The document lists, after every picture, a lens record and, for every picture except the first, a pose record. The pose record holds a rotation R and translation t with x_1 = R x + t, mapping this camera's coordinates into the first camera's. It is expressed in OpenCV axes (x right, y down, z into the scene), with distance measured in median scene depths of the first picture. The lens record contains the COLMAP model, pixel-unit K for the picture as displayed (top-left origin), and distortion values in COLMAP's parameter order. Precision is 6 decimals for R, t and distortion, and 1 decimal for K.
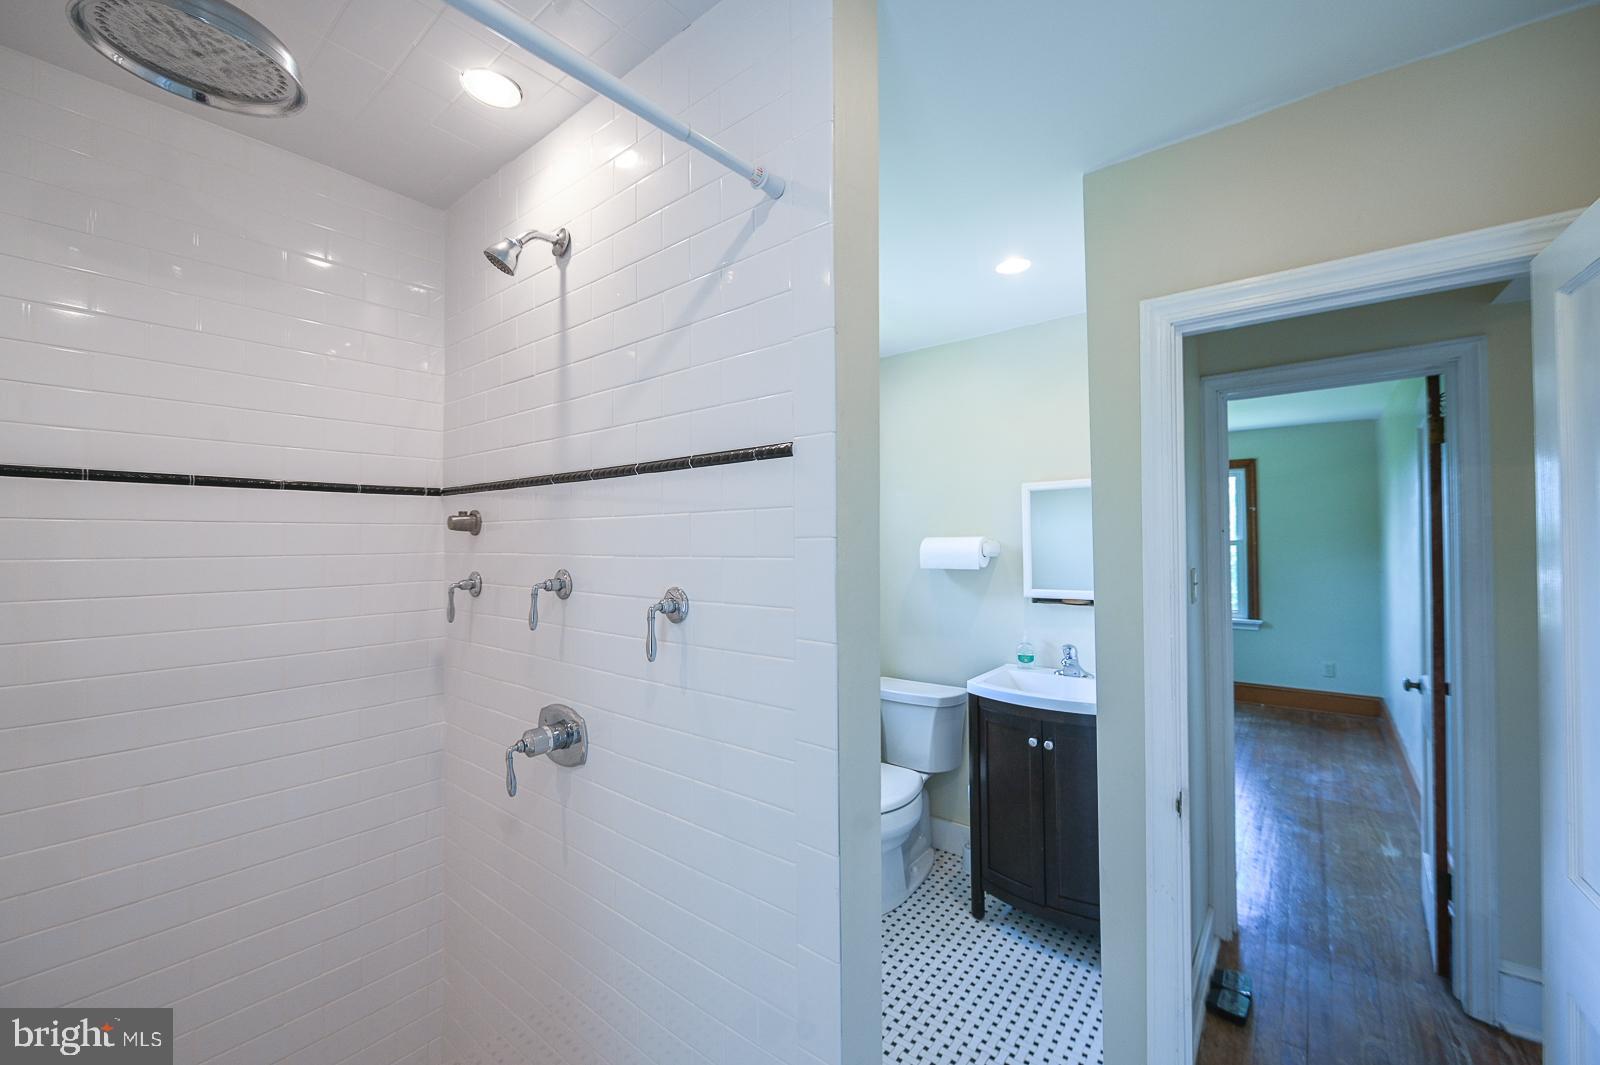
lens RADIAL K [[638.2, 0, 800.0], [0, 638.2, 532.5], [0, 0, 1]] dist [-0.006972, -0.000428]
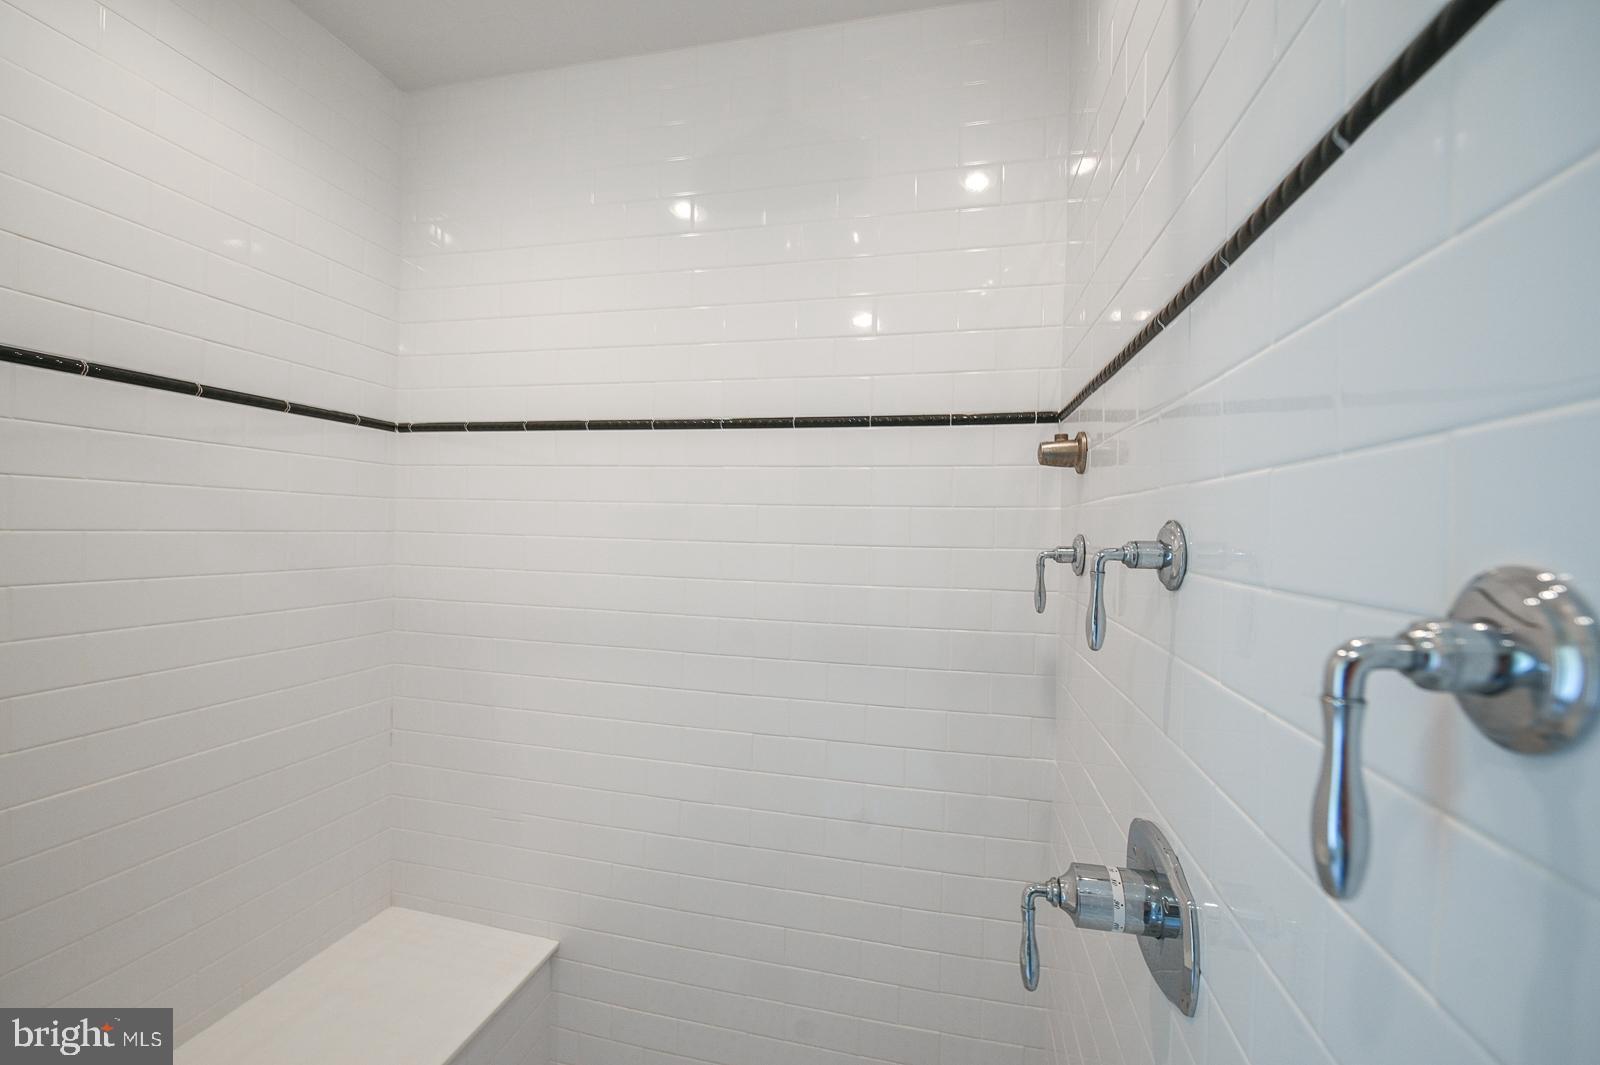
lens RADIAL K [[657.6, 0, 812.7], [0, 657.6, 536.3], [0, 0, 1]] dist [-0.010137, -0.000167]
pose [[0.472150, 0.023351, -0.881209, -0.171477], [-0.001038, 0.999663, 0.025934, 0.100905], [0.881518, -0.011330, 0.472015, 1.011878]]
